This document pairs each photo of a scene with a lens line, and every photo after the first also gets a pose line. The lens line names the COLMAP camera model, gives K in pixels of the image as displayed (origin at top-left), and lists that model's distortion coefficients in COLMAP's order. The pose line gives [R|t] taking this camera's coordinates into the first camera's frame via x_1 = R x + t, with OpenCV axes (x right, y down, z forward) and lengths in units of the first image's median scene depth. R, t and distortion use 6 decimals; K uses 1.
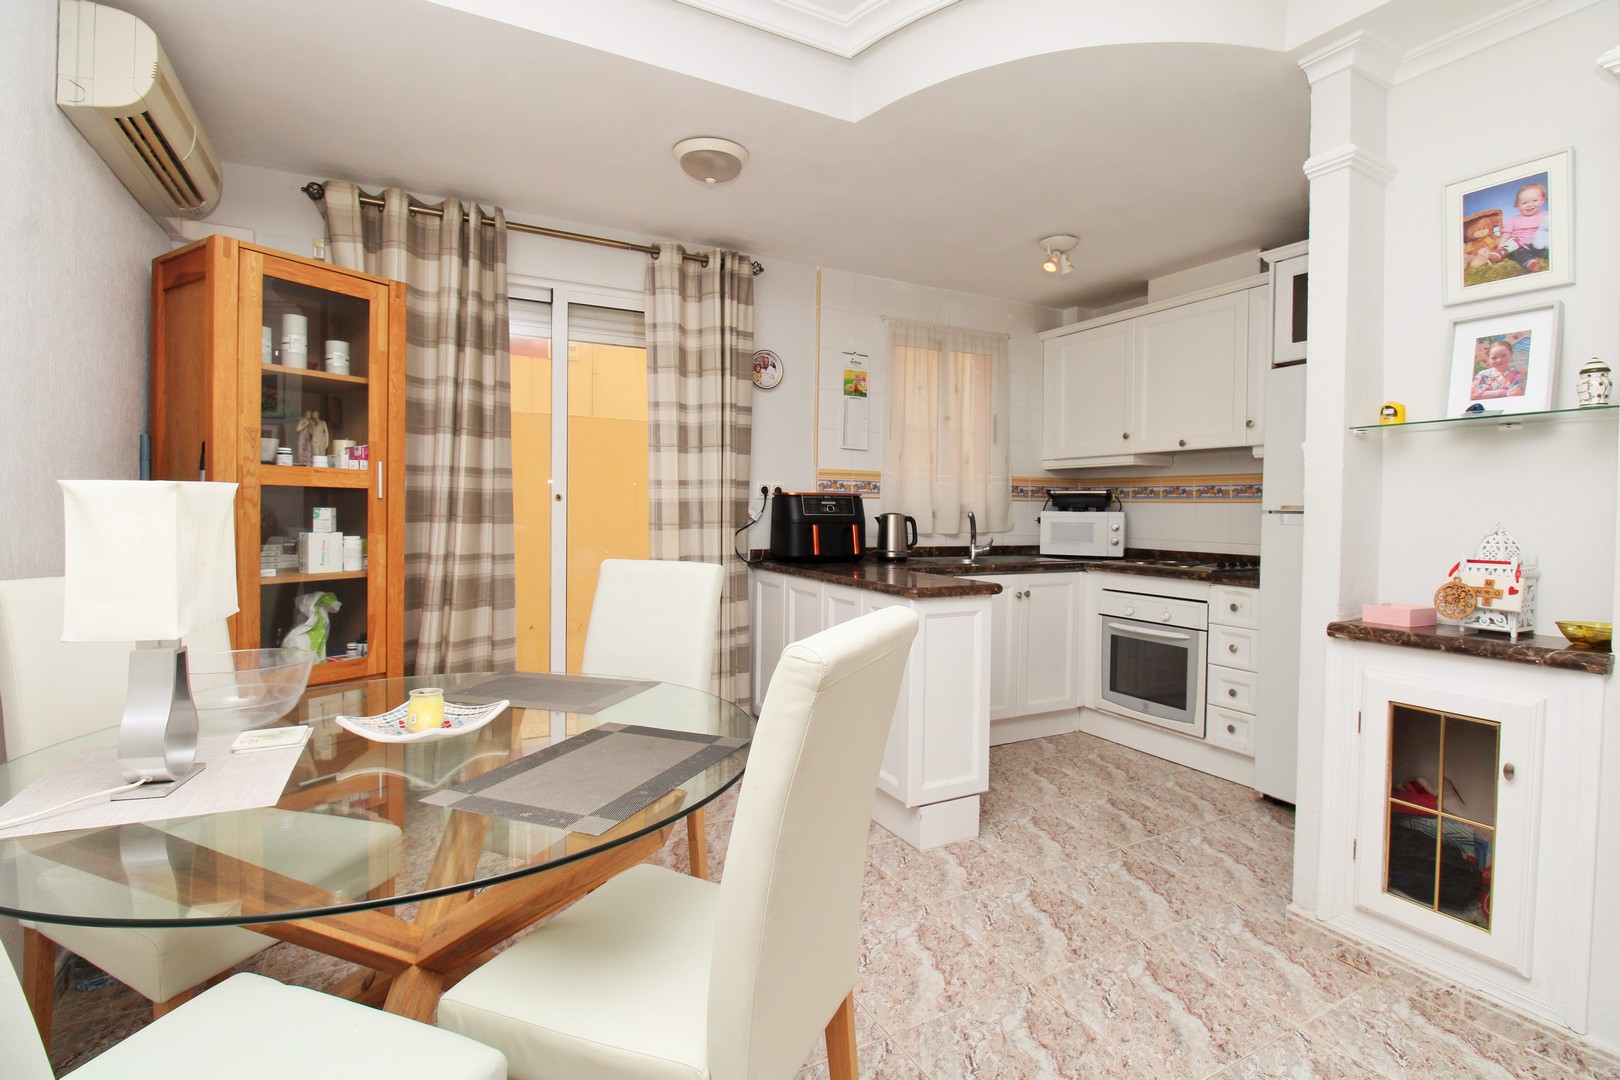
lens RADIAL K [[746.2, 0, 807.2], [0, 746.2, 530.7], [0, 0, 1]] dist [-0.015713, -0.006702]
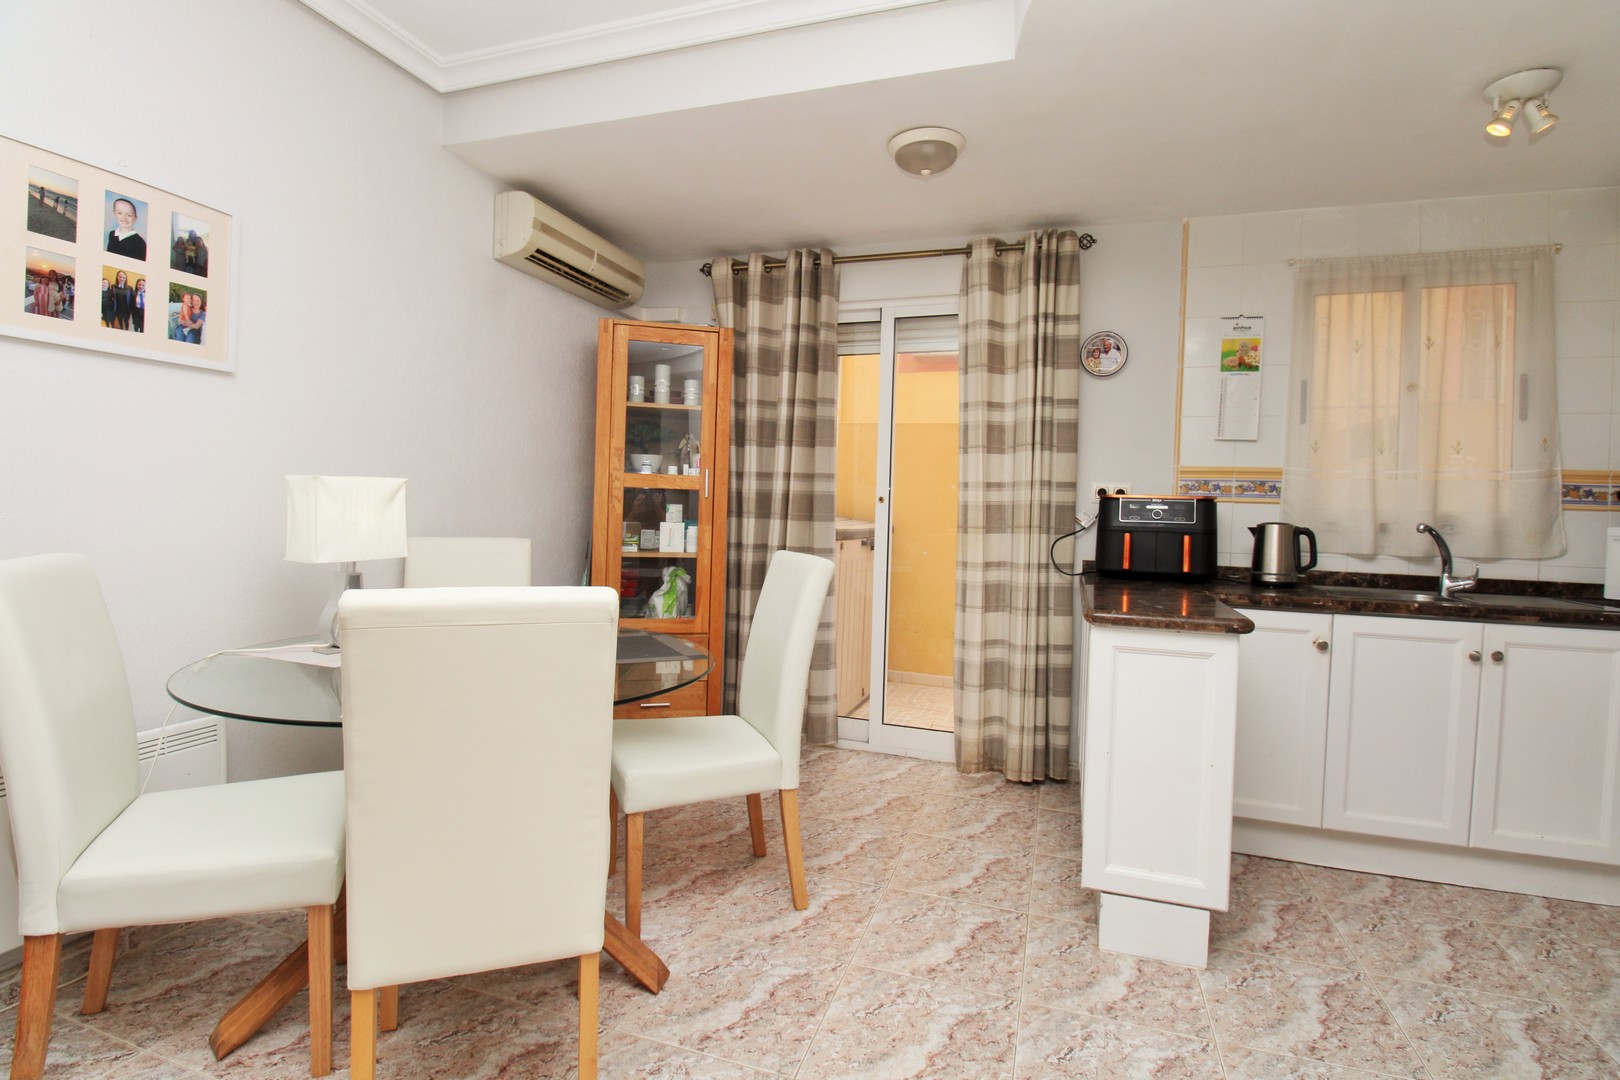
lens RADIAL K [[746.2, 0, 828.5], [0, 746.2, 532.5], [0, 0, 1]] dist [-0.015713, -0.006702]
pose [[0.692591, 0.030732, -0.720676, 0.371813], [-0.042466, 0.999096, 0.001793, 0.004321], [0.720079, 0.029362, 0.693270, 0.181760]]
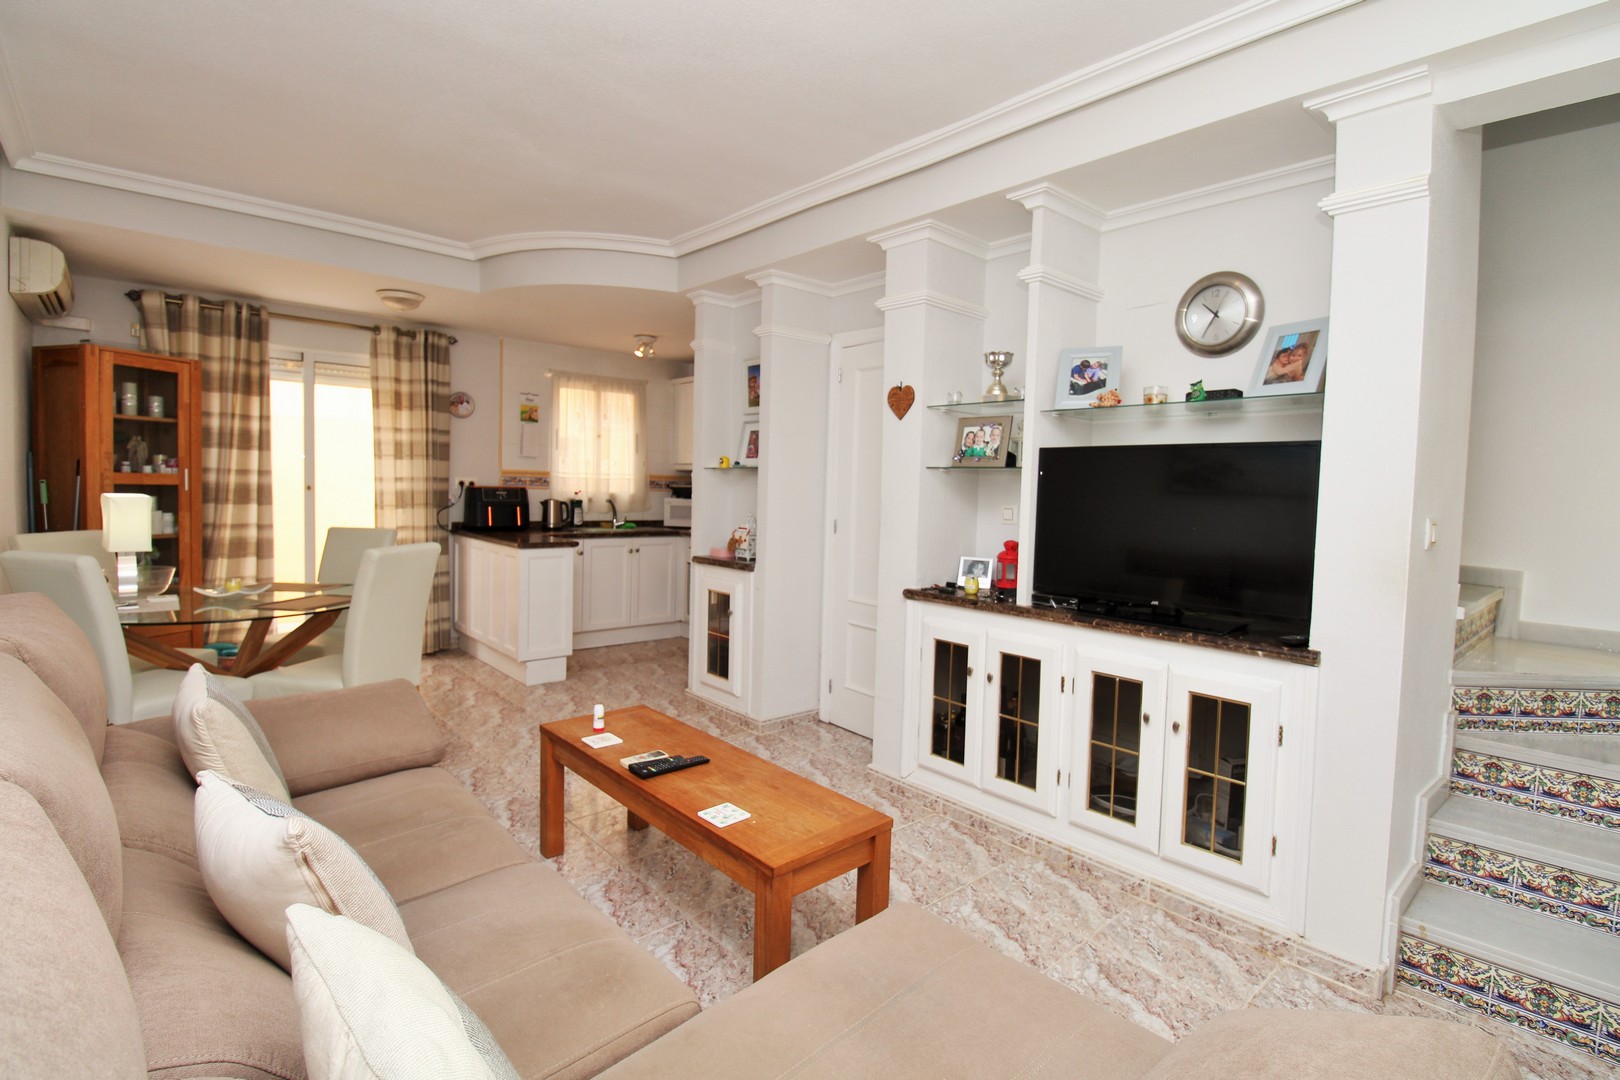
lens RADIAL K [[746.2, 0, 812.4], [0, 746.2, 527.6], [0, 0, 1]] dist [-0.015713, -0.006702]
pose [[0.969009, 0.003013, 0.247008, 0.283025], [-0.010618, 0.999510, 0.029461, -0.017108], [-0.246799, -0.031171, 0.968565, -0.704266]]
